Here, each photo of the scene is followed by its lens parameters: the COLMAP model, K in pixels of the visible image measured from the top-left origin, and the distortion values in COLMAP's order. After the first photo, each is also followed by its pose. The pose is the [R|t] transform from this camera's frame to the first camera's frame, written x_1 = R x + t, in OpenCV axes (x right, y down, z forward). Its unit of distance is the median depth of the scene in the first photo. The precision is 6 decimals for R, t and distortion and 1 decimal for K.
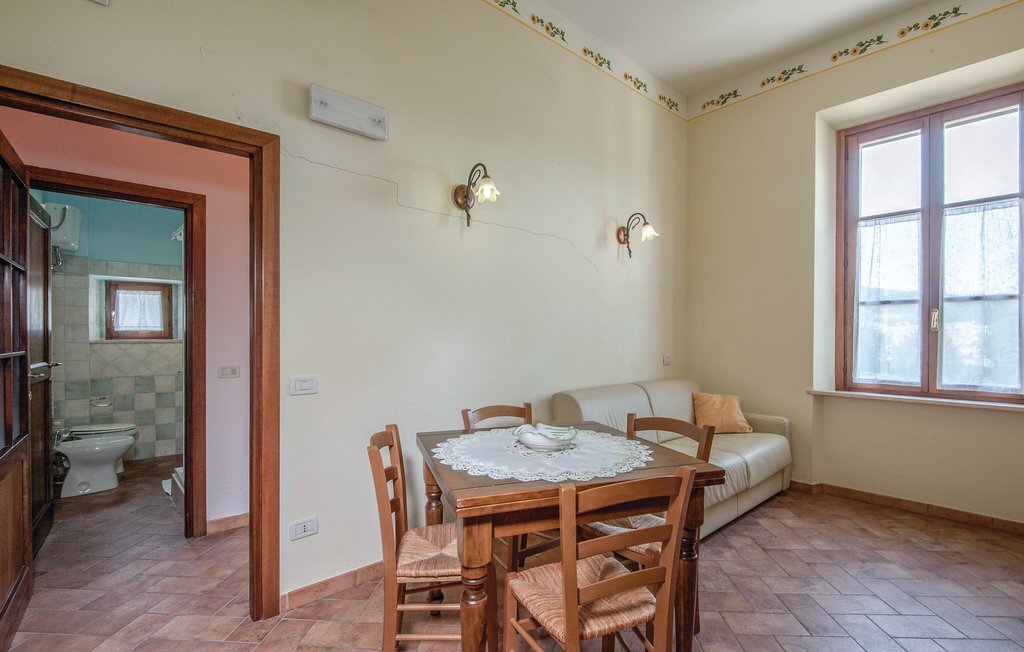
lens RADIAL K [[464.6, 0, 525.6], [0, 464.6, 344.9], [0, 0, 1]] dist [0.000051, -0.015410]
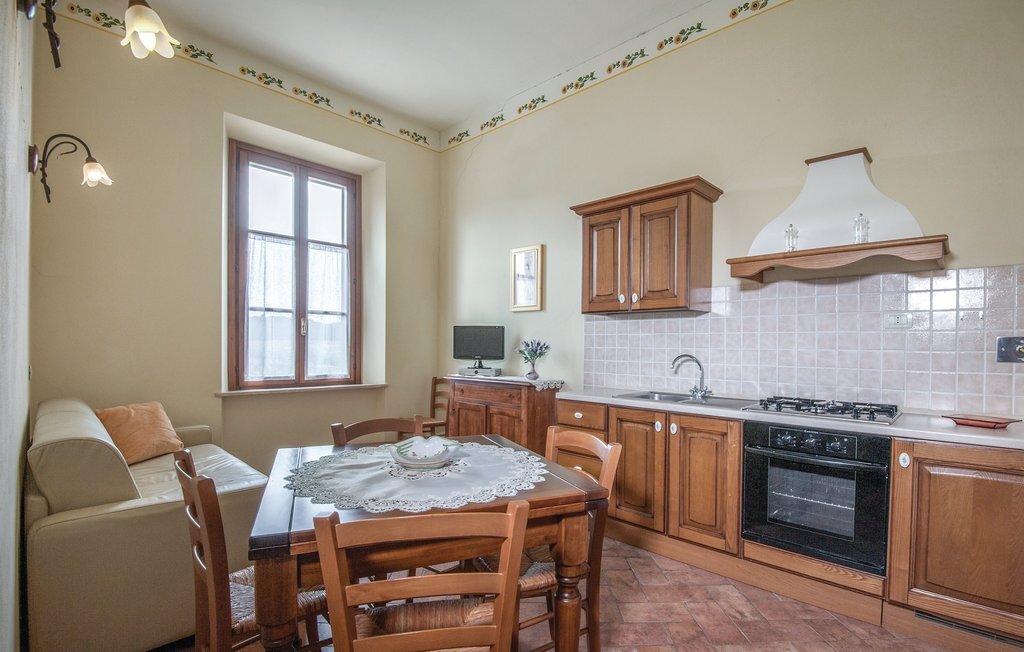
lens RADIAL K [[464.6, 0, 525.6], [0, 464.6, 344.9], [0, 0, 1]] dist [0.000051, -0.015410]
pose [[-0.081424, 0.000753, 0.996679, -0.742402], [0.004234, 0.999991, -0.000410, -0.000251], [-0.996671, 0.004186, -0.081426, 0.790314]]
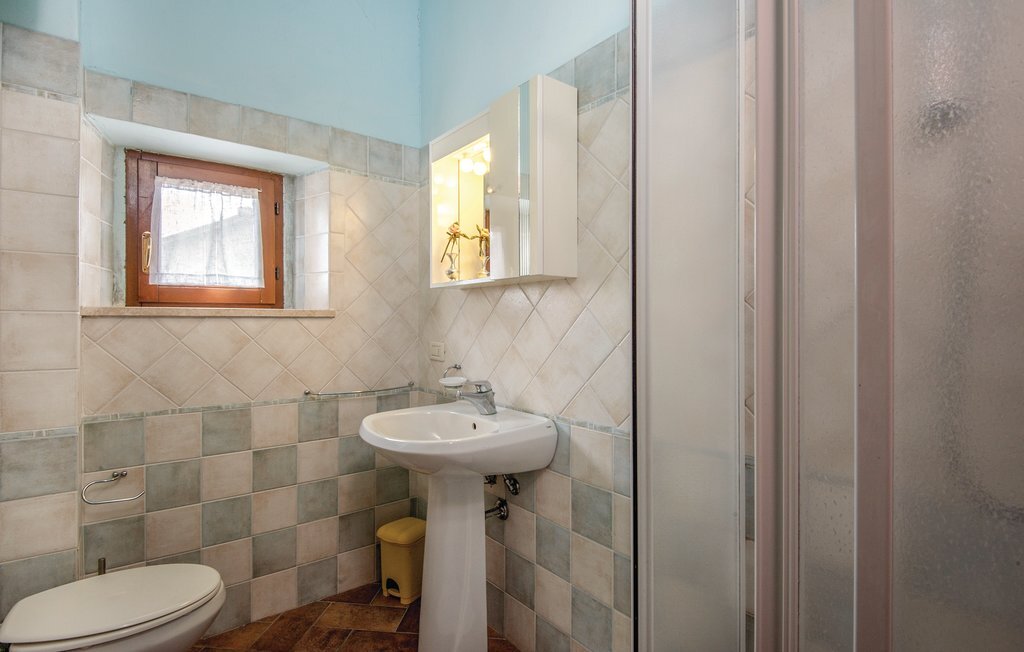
lens RADIAL K [[502.6, 0, 512.0], [0, 502.6, 326.0], [0, 0, 1]] dist [-0.003321, -0.000630]
pose [[0.997874, 0.007757, -0.064703, -0.206352], [-0.008108, 0.999954, -0.005167, 0.001100], [0.064659, 0.005681, 0.997891, 0.220795]]
